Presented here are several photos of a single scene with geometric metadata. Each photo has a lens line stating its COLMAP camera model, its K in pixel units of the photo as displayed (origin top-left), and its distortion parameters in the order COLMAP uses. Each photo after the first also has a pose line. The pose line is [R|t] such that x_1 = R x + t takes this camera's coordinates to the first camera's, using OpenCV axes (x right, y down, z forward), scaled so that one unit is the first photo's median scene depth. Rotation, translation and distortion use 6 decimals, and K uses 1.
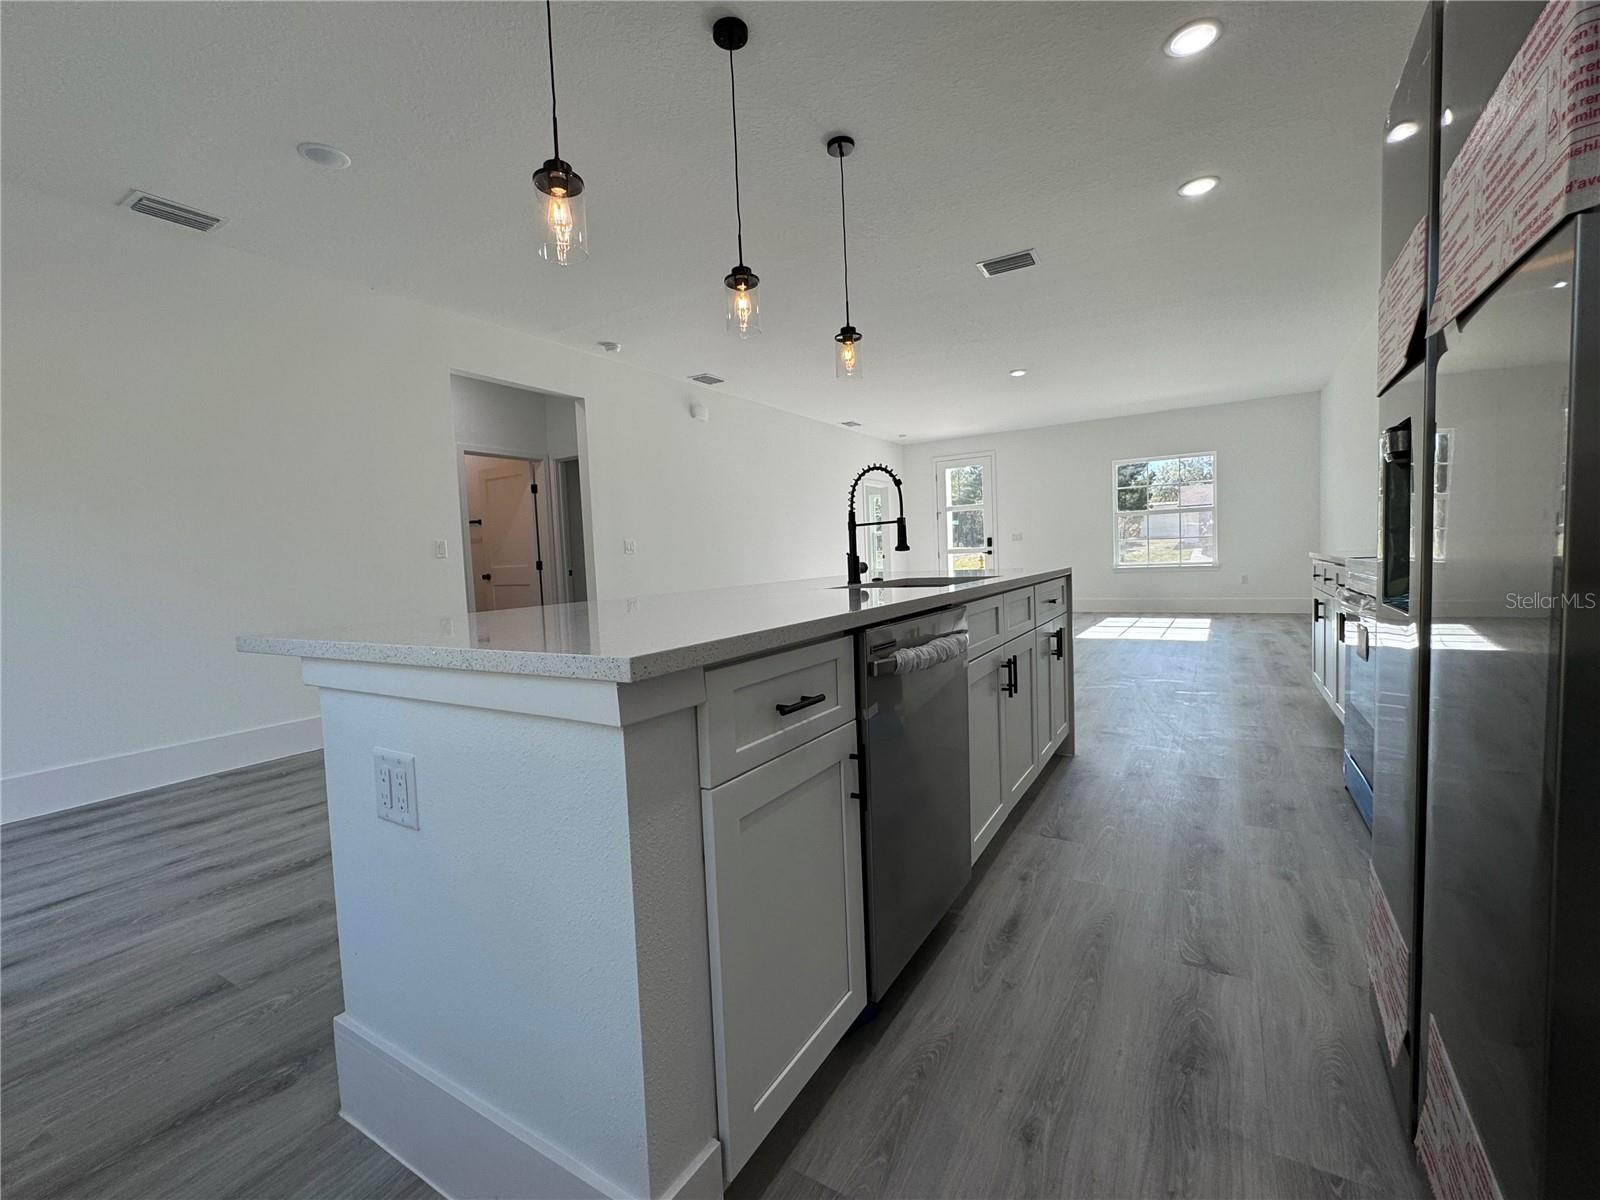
lens RADIAL K [[661.8, 0, 800.1], [0, 661.8, 599.7], [0, 0, 1]] dist [-0.002389, -0.000391]
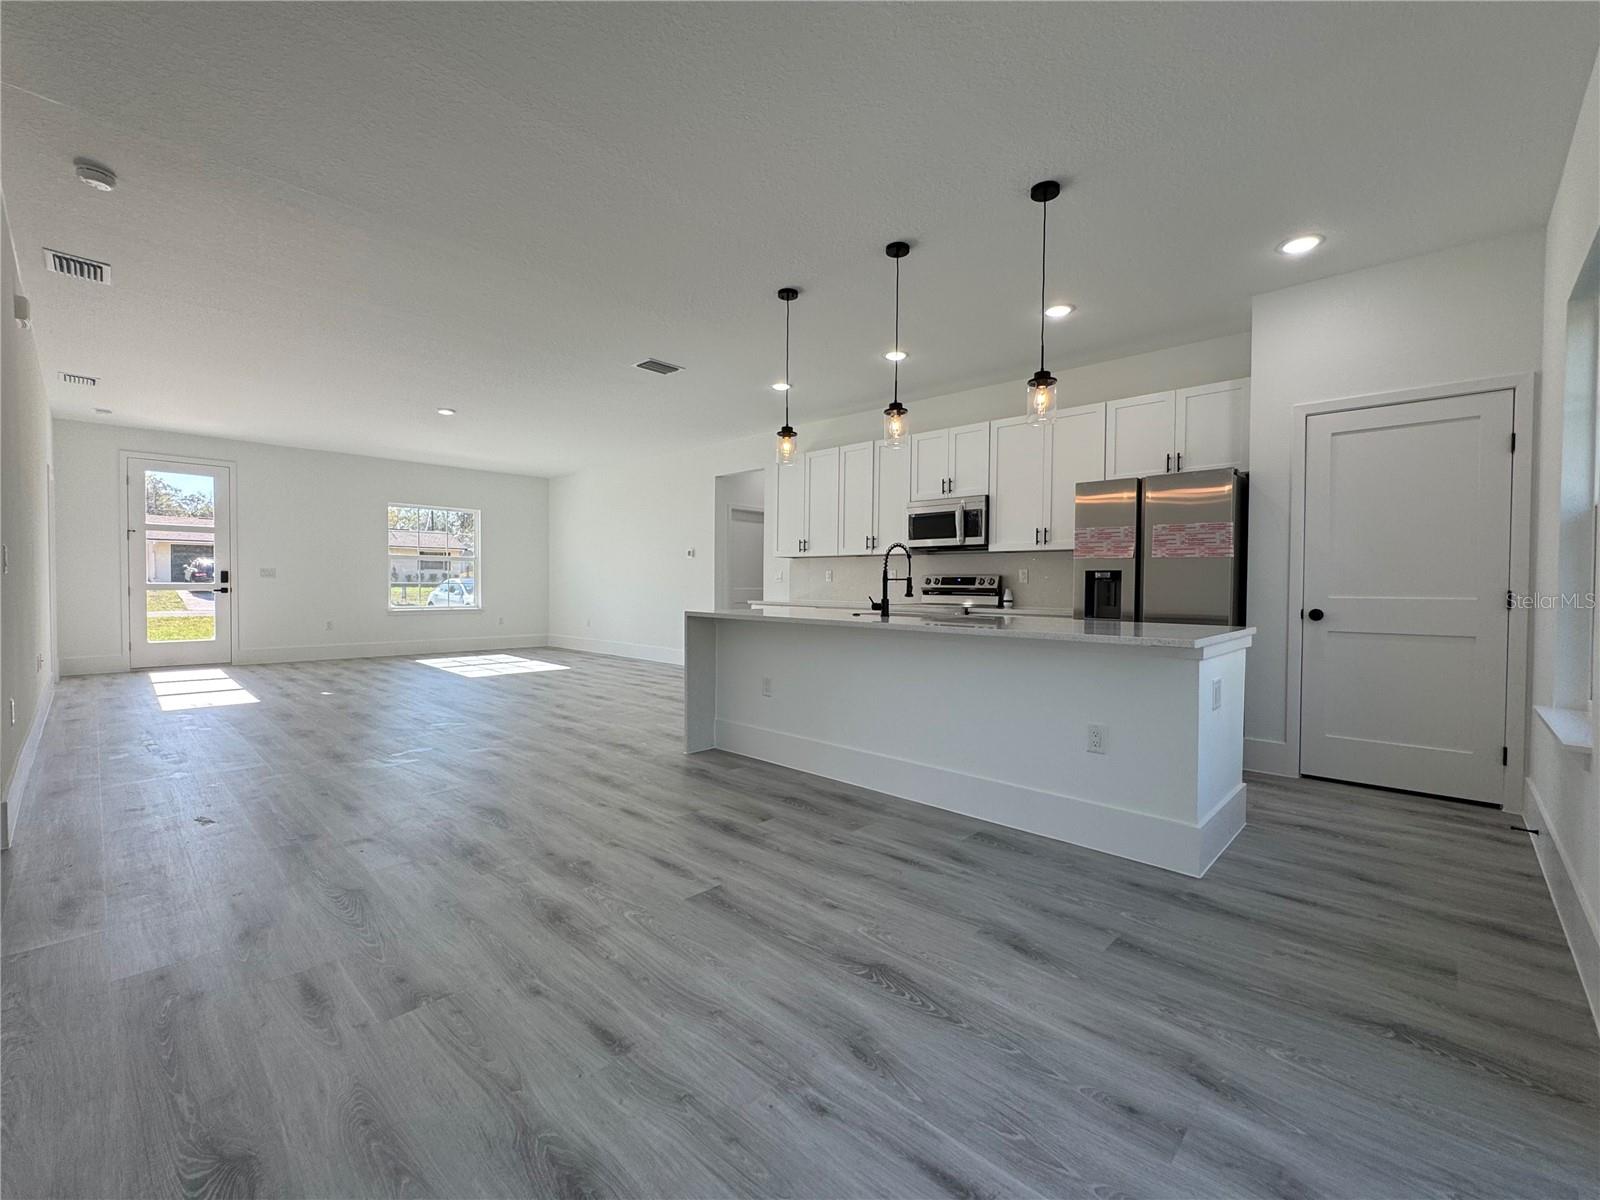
lens RADIAL K [[642.7, 0, 808.1], [0, 642.7, 597.9], [0, 0, 1]] dist [-0.003257, -0.000212]
pose [[0.244384, 0.023626, 0.969391, -1.456324], [0.045371, 0.998330, -0.035769, -0.023529], [-0.968617, 0.052723, 0.242904, 0.825283]]
